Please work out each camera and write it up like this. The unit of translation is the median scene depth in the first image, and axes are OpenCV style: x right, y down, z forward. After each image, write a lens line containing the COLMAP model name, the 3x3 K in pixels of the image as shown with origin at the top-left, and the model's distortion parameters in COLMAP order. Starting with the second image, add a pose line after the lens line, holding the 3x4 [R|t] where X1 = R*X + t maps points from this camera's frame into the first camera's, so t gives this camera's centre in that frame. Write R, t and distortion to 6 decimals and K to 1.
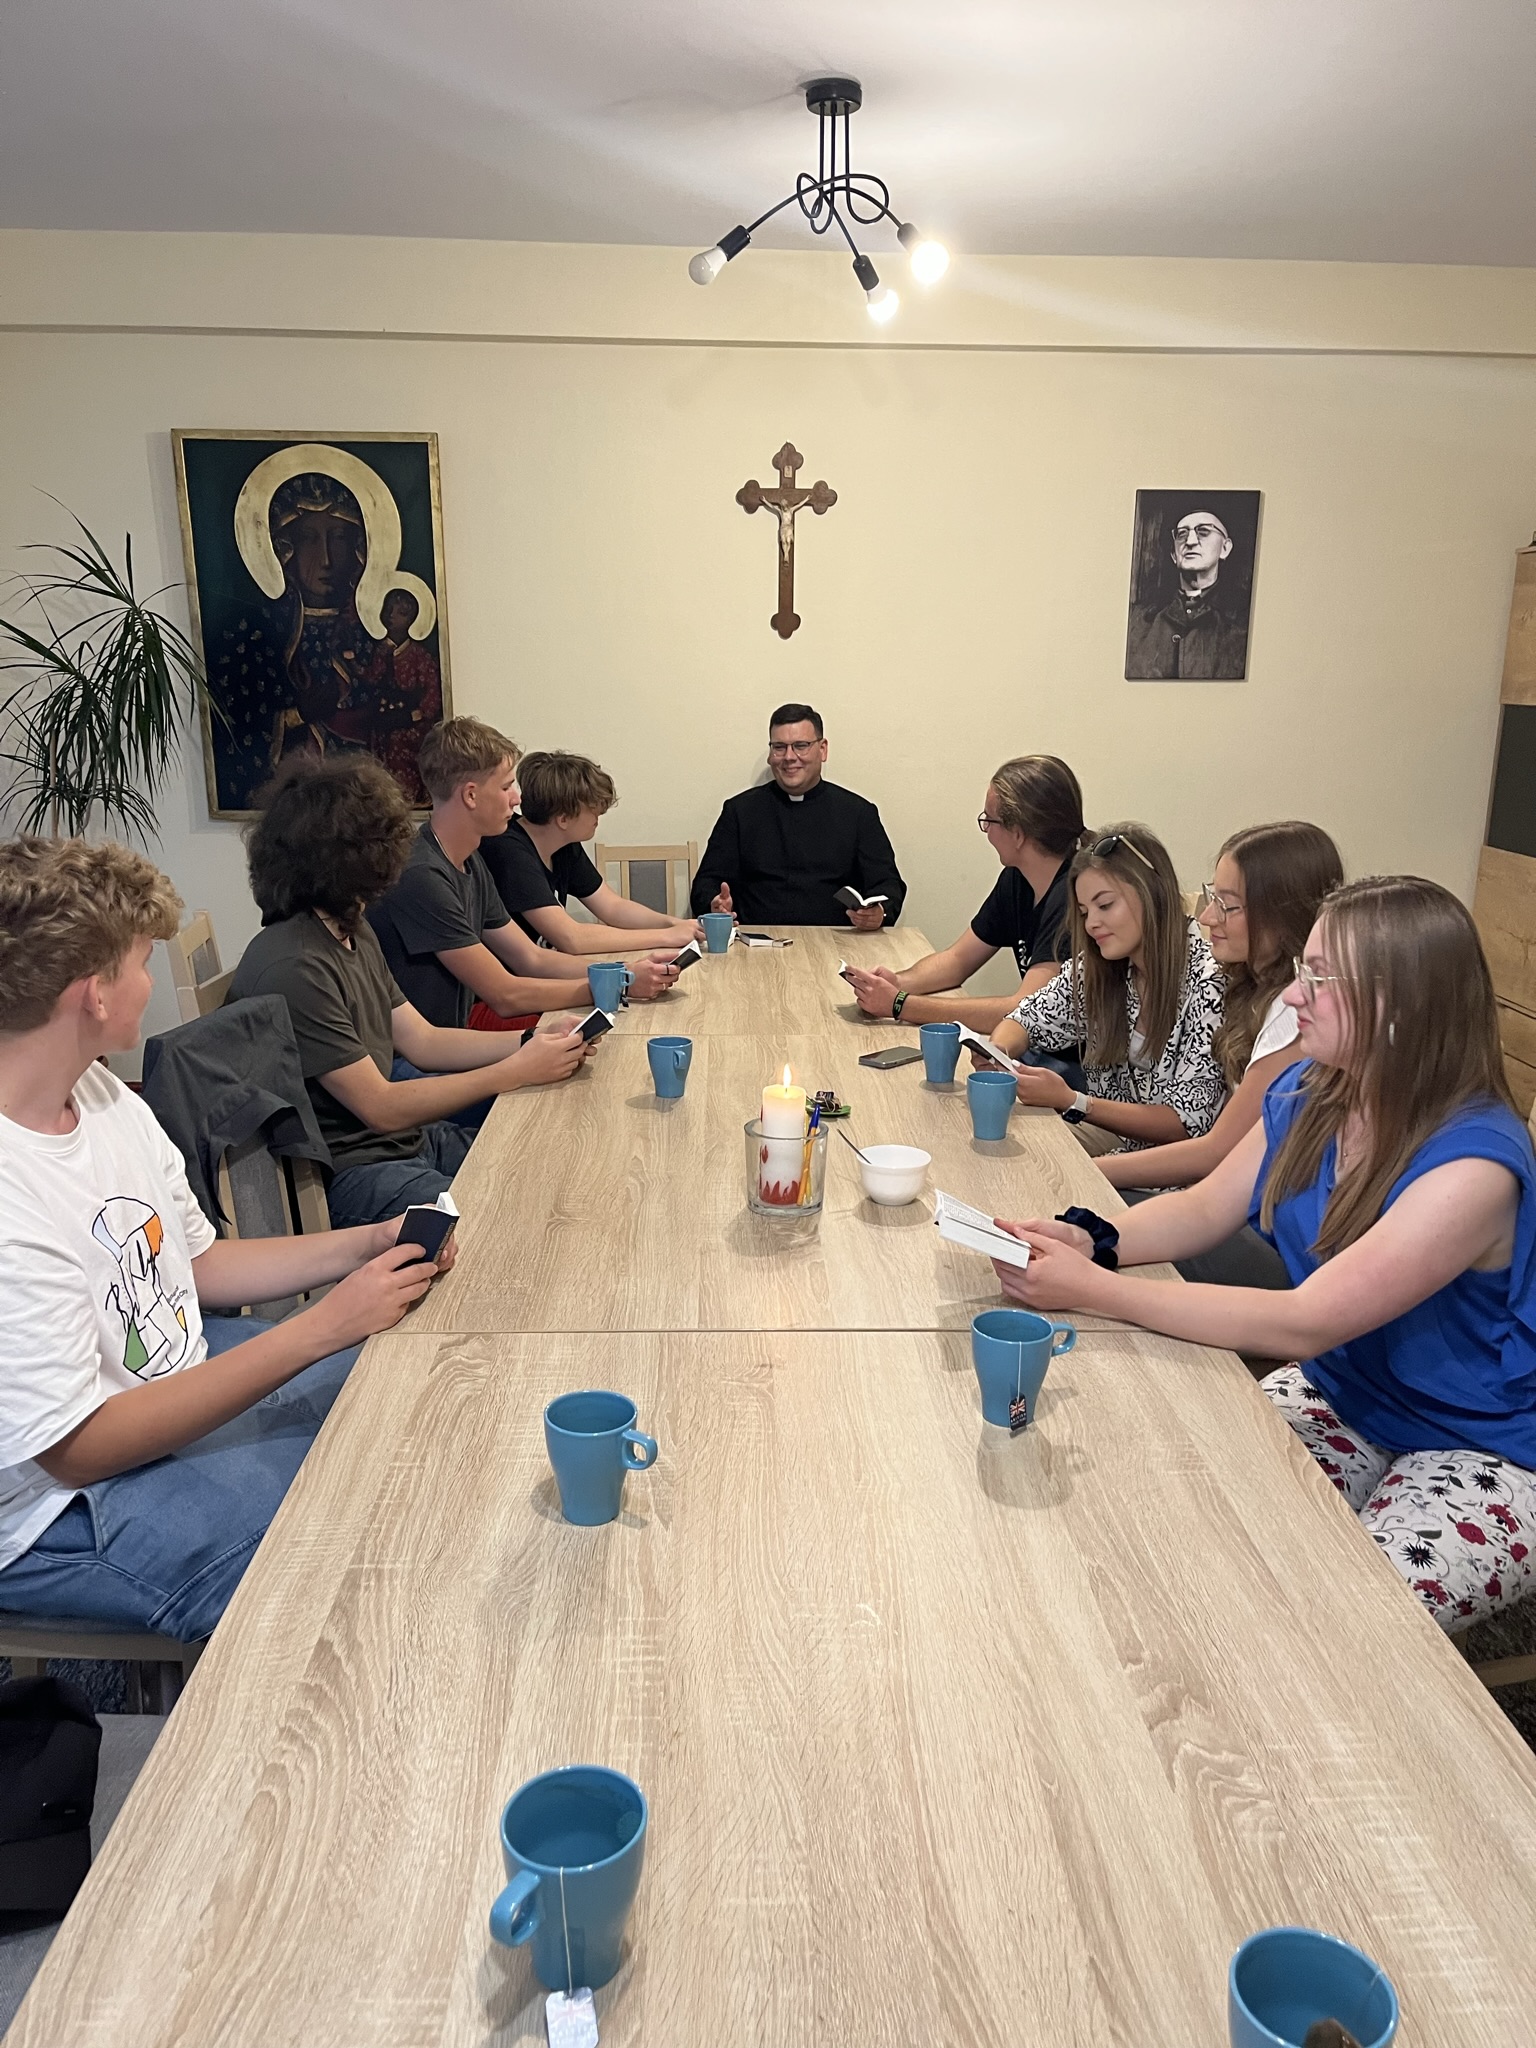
lens RADIAL K [[1516.5, 0, 786.8], [0, 1516.5, 1050.6], [0, 0, 1]] dist [0.011861, 0.008864]
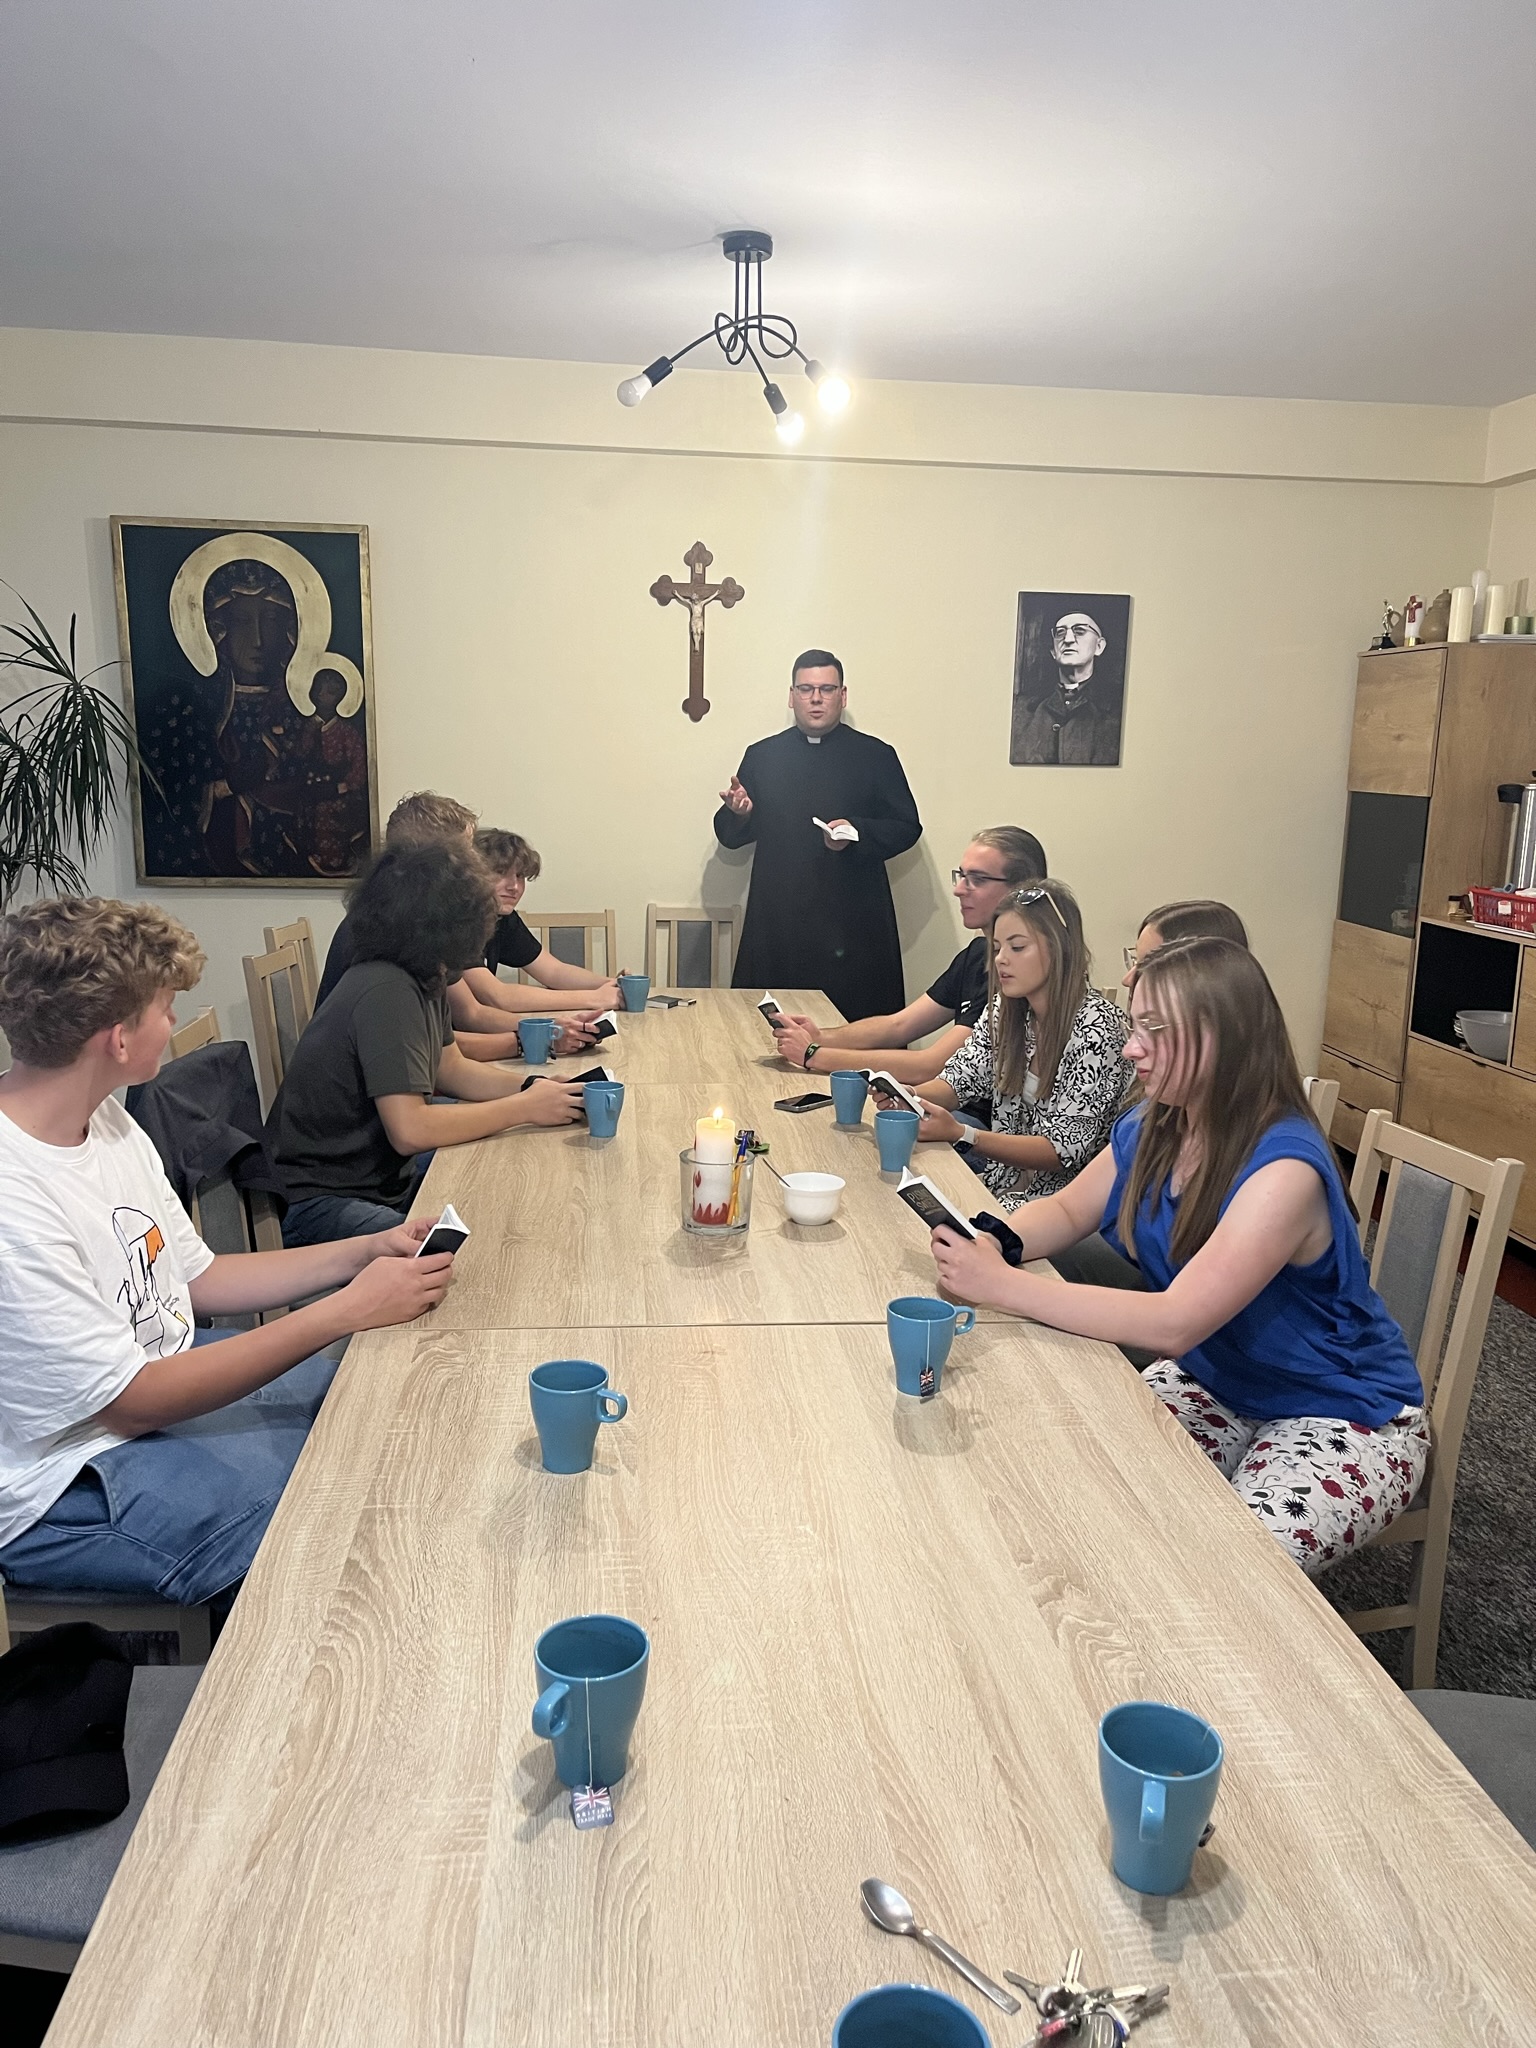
lens RADIAL K [[1516.5, 0, 786.8], [0, 1516.5, 1050.6], [0, 0, 1]] dist [0.011861, 0.008864]
pose [[0.997478, 0.000596, 0.070969, -0.041219], [0.002941, 0.998759, -0.049710, 0.042156], [-0.070911, 0.049794, 0.996239, -0.182617]]
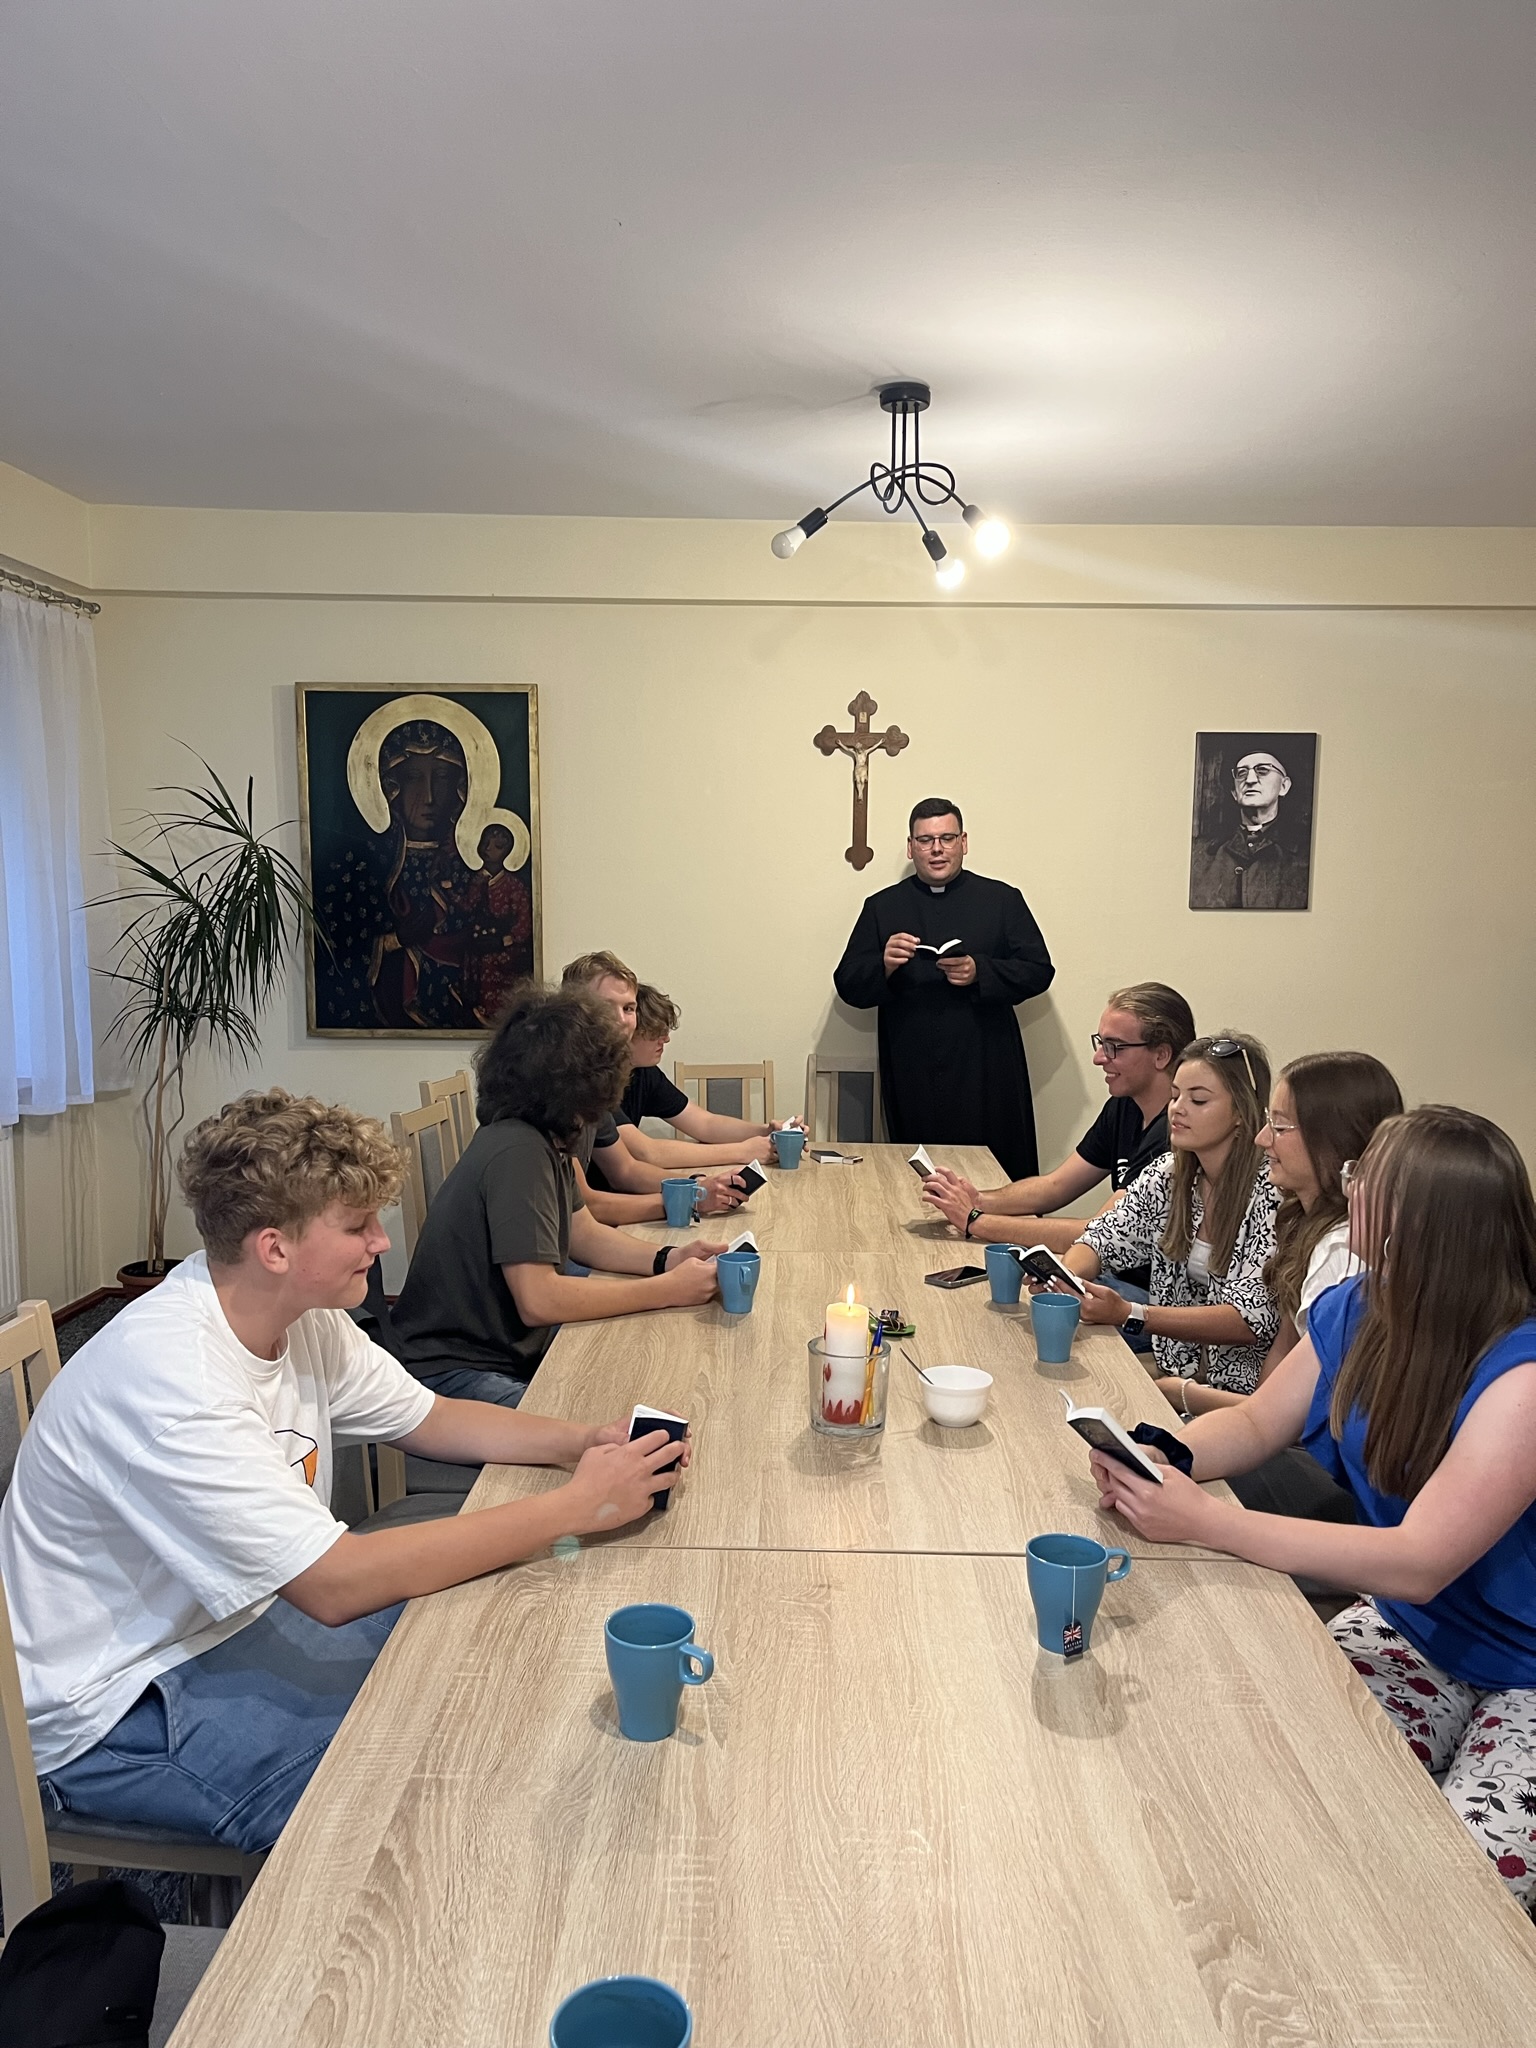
lens RADIAL K [[1511.8, 0, 790.2], [0, 1511.8, 1059.1], [0, 0, 1]] dist [0.046559, -0.075831]
pose [[0.998789, 0.008652, -0.048439, 0.011120], [-0.015094, 0.990832, -0.134255, -0.004416], [0.046834, 0.134823, 0.989762, -0.059835]]
